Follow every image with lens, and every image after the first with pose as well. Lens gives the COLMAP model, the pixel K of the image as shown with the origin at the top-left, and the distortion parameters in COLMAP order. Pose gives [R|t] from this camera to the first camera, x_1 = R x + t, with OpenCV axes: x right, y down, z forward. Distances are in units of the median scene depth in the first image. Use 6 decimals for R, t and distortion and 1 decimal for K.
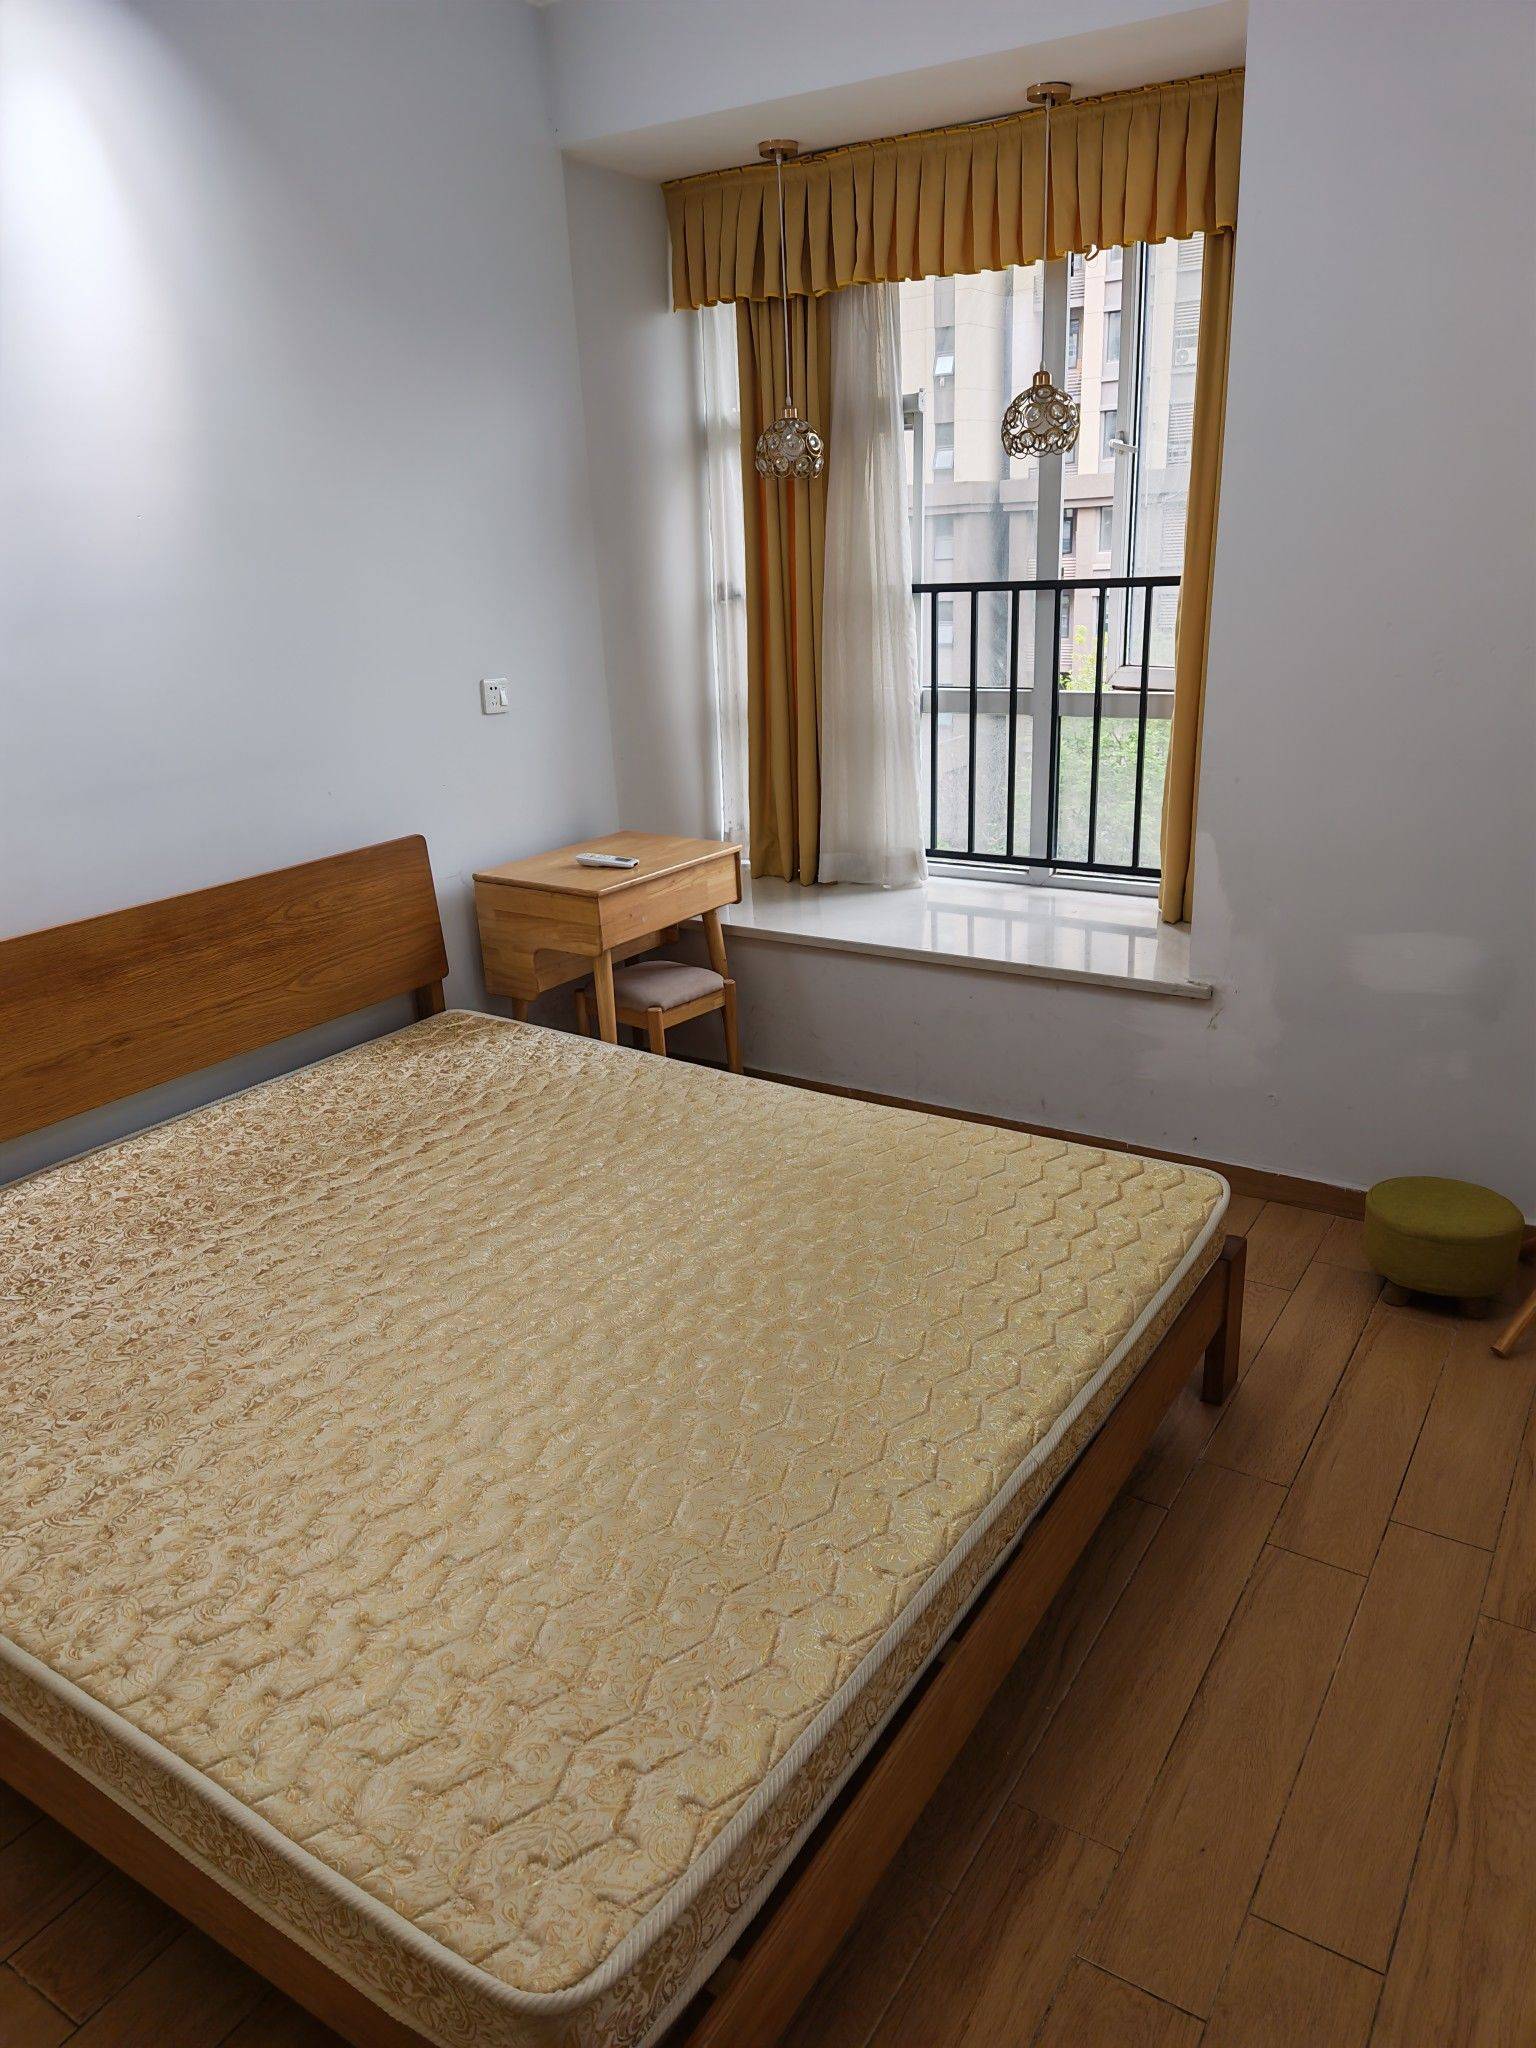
lens RADIAL K [[1416.0, 0, 779.2], [0, 1416.0, 1031.6], [0, 0, 1]] dist [0.096418, -0.094919]
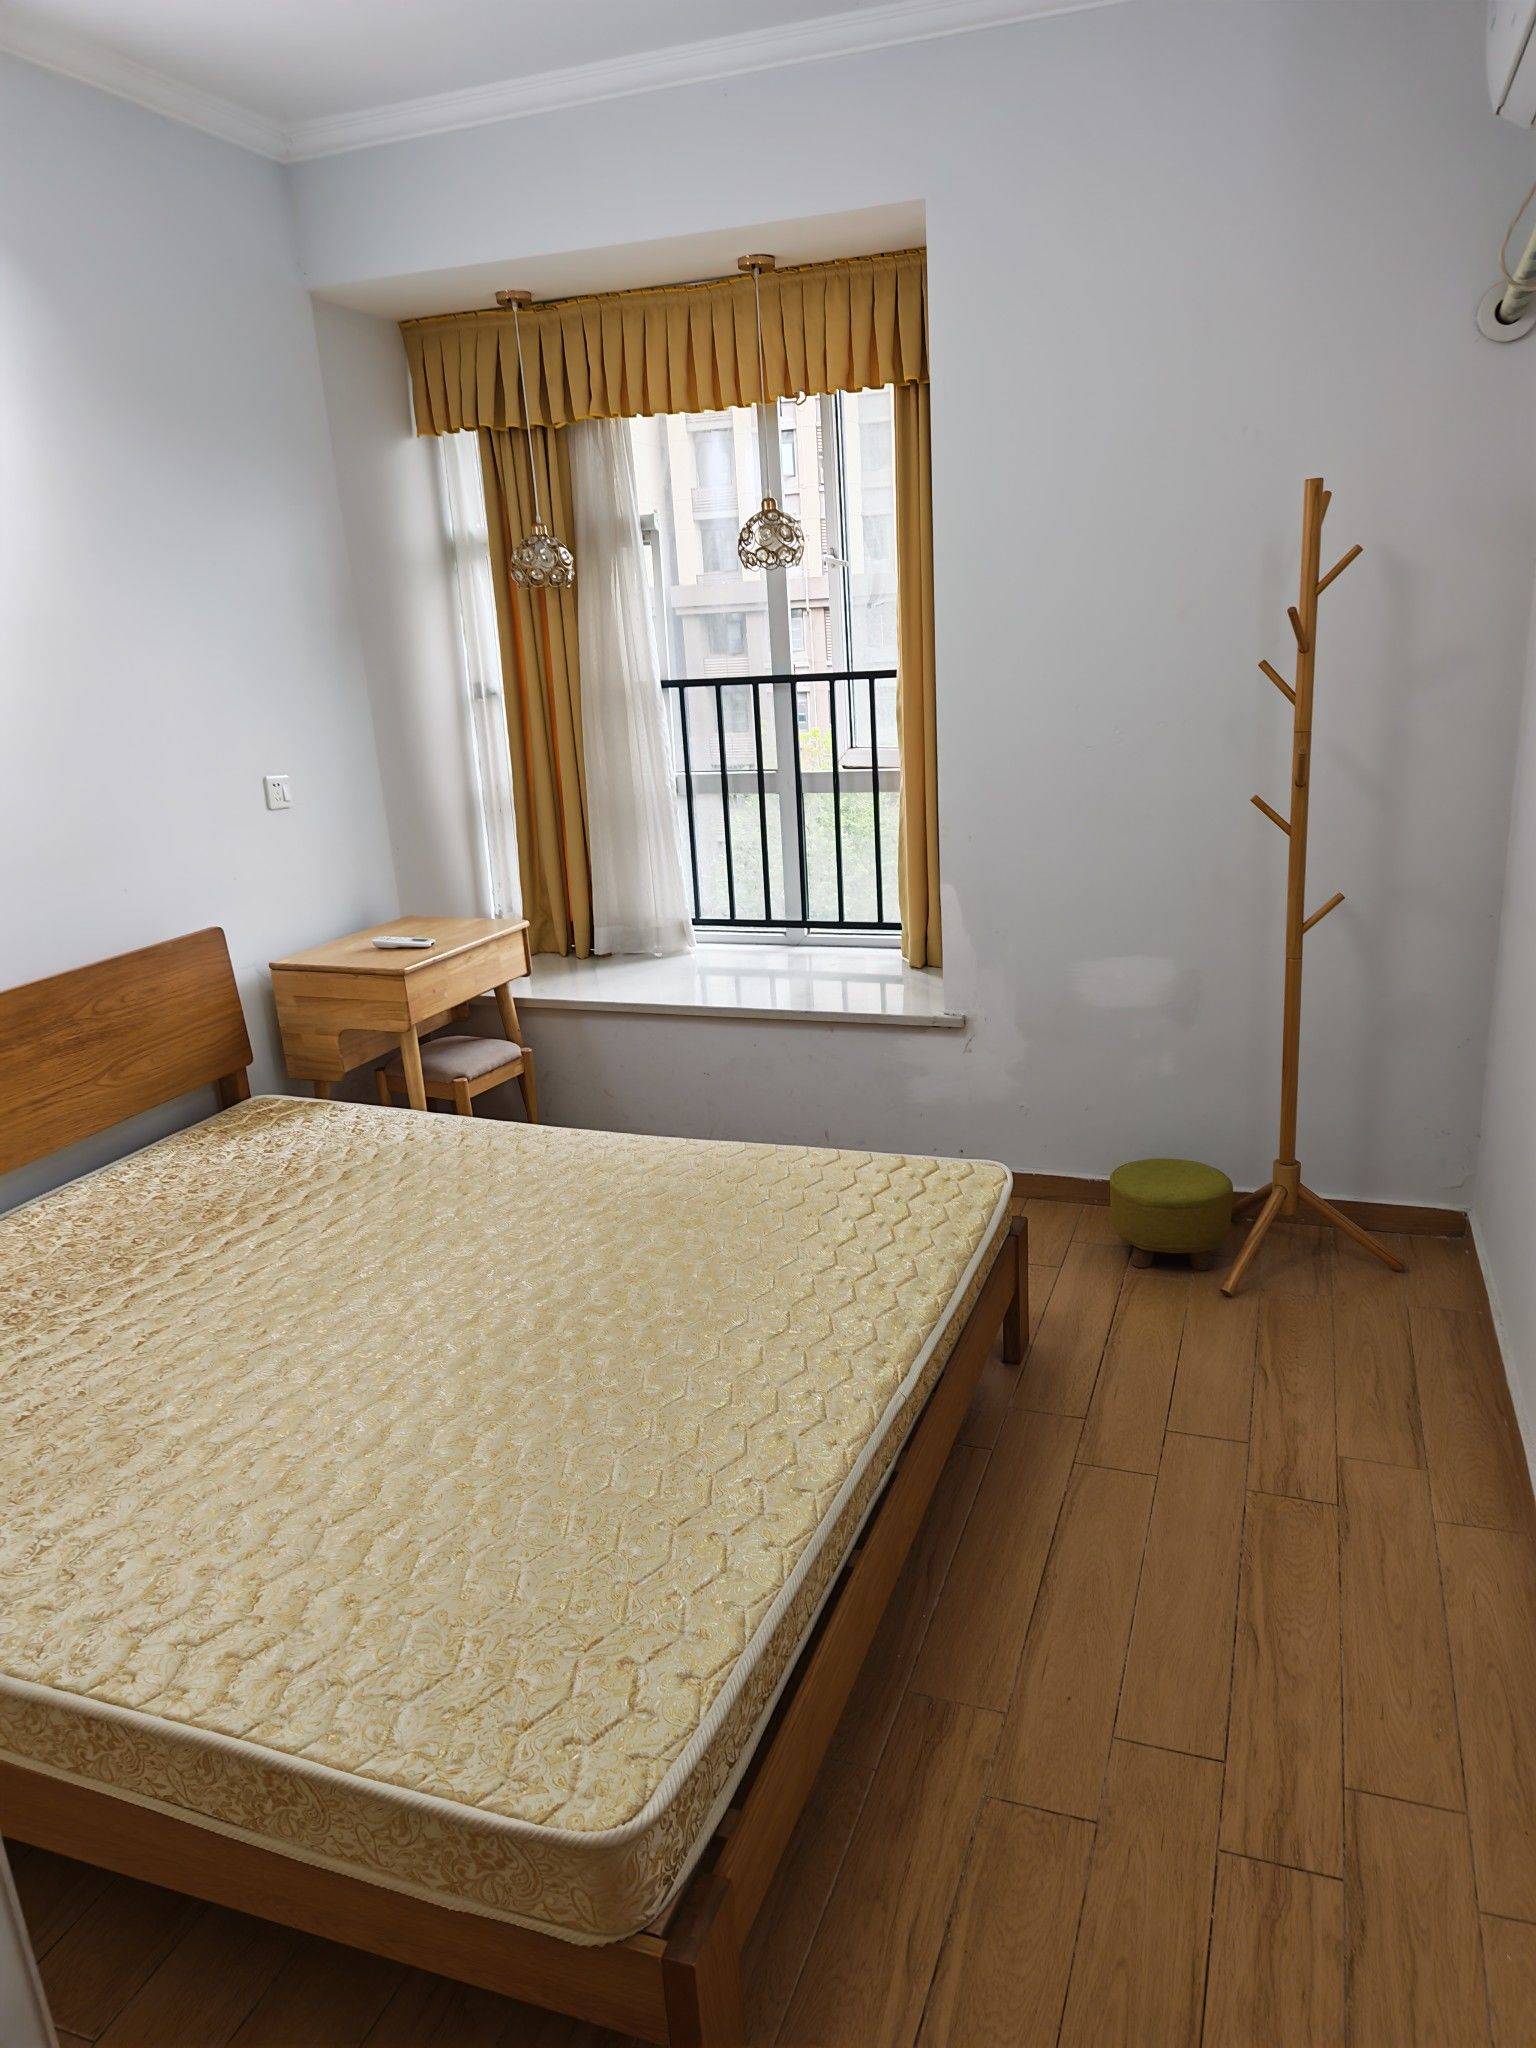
lens RADIAL K [[1409.9, 0, 795.3], [0, 1409.9, 1021.5], [0, 0, 1]] dist [0.070925, -0.002359]
pose [[0.974140, -0.074303, 0.213377, -0.074676], [0.089054, 0.994196, -0.060361, 0.029985], [-0.207654, 0.077802, 0.975103, -0.084441]]
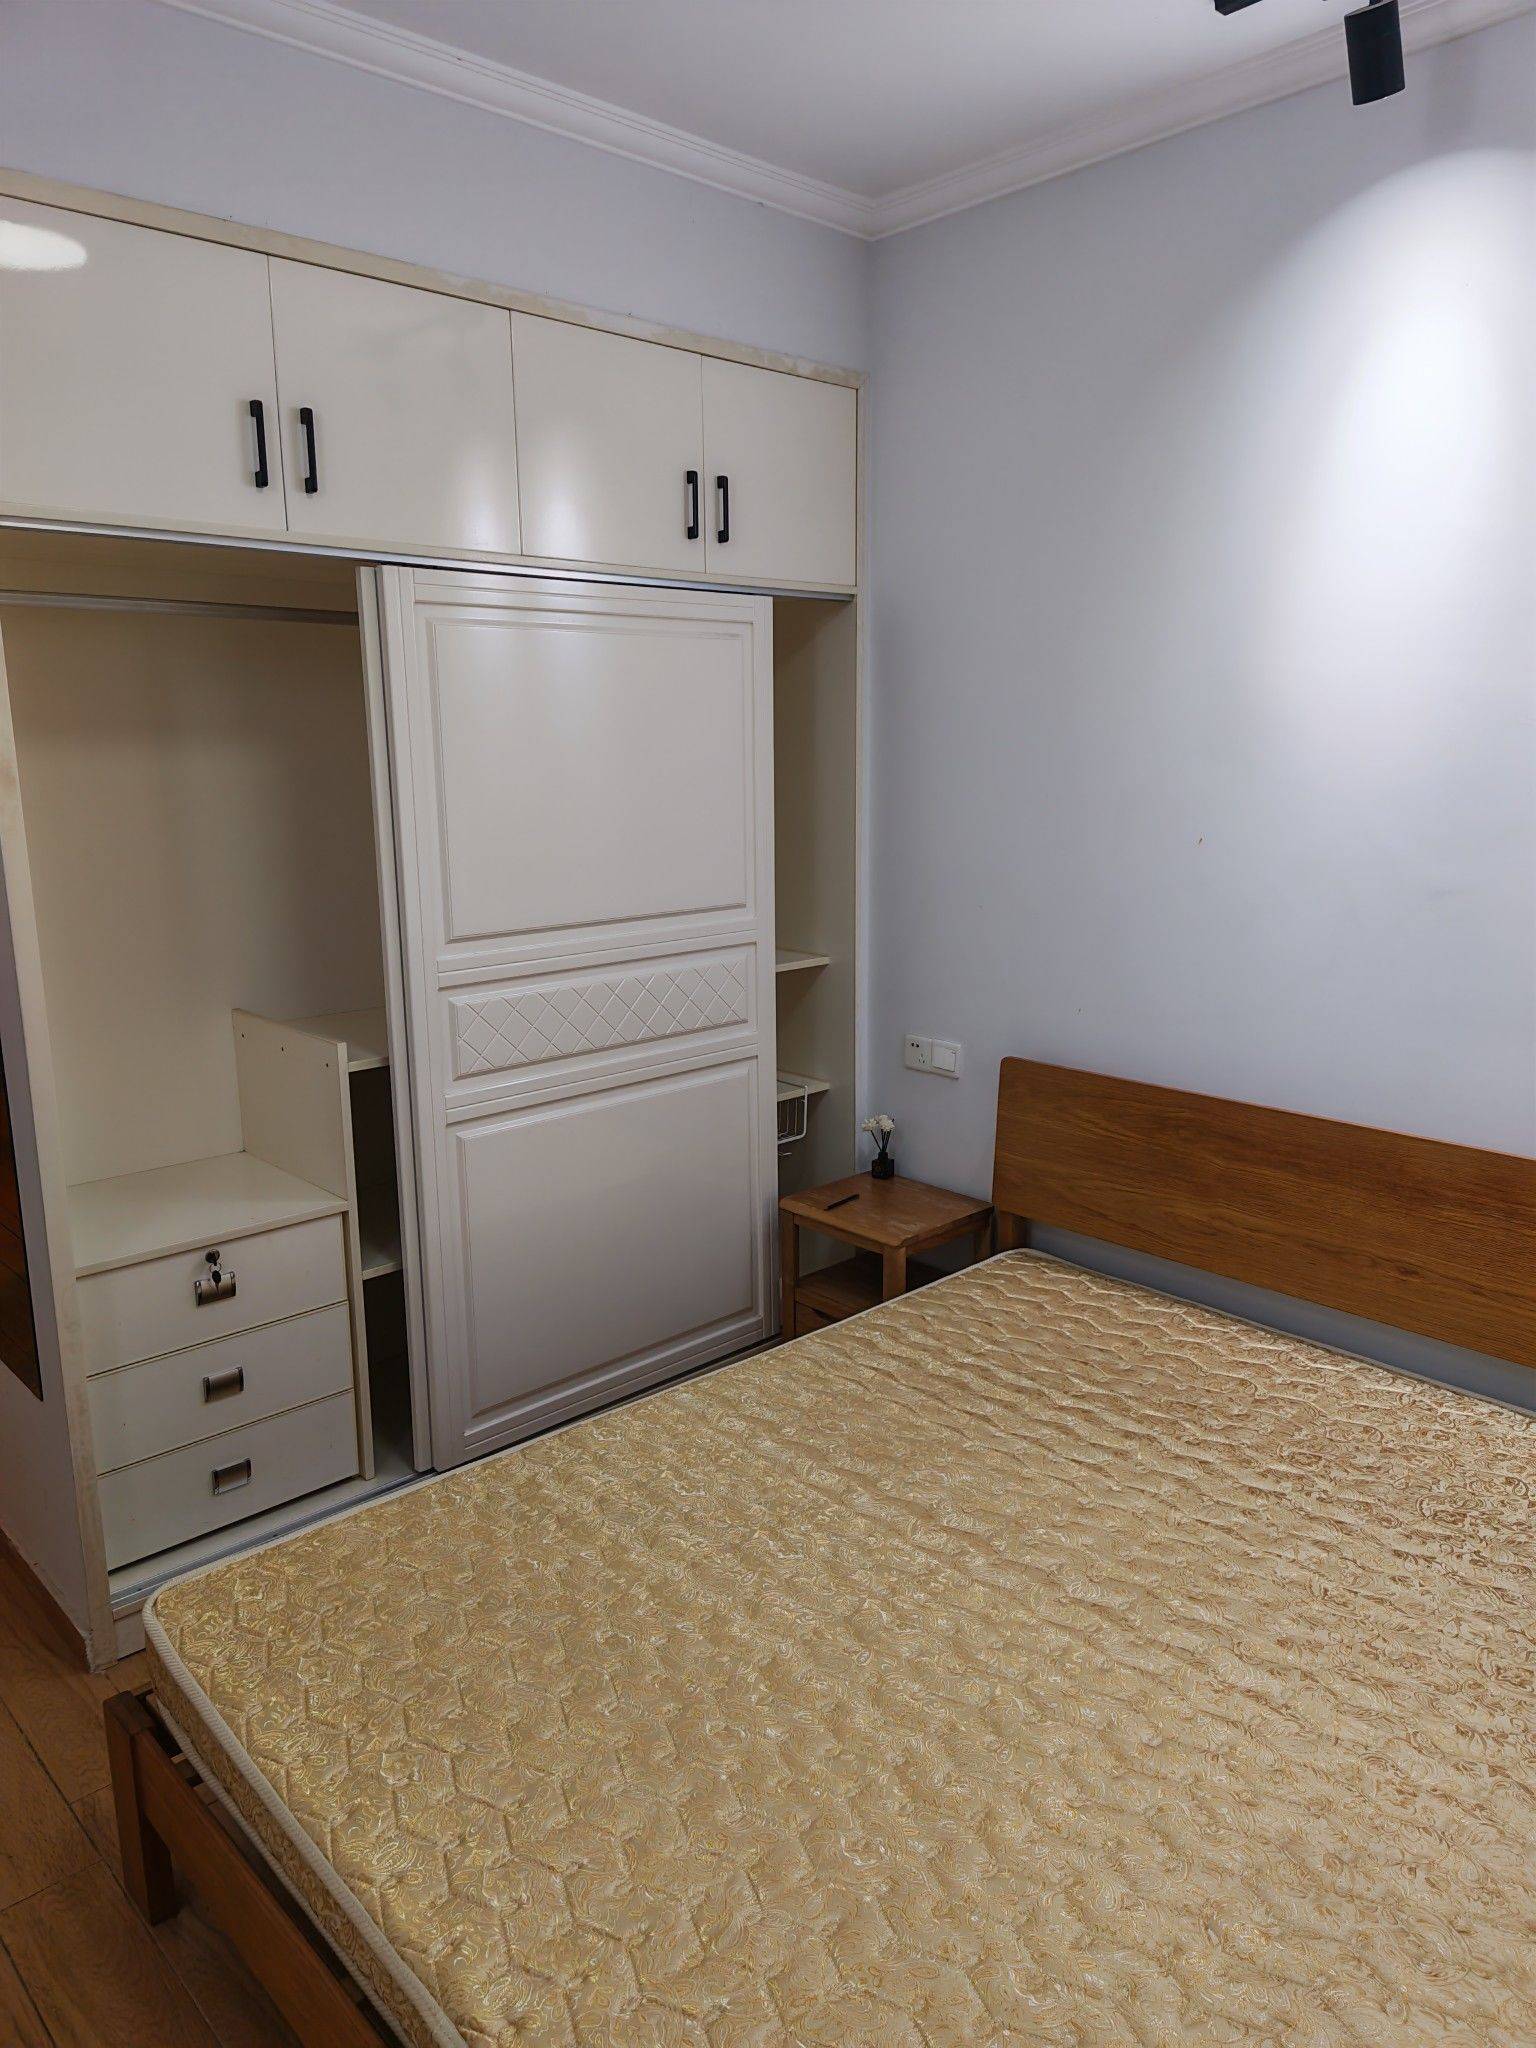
lens RADIAL K [[1416.0, 0, 779.2], [0, 1416.0, 1031.6], [0, 0, 1]] dist [0.096418, -0.094919]
pose [[-0.240938, 0.233587, -0.942011, 0.392505], [-0.307713, 0.902144, 0.302405, -0.239028], [0.920468, 0.362730, -0.145483, 0.593673]]
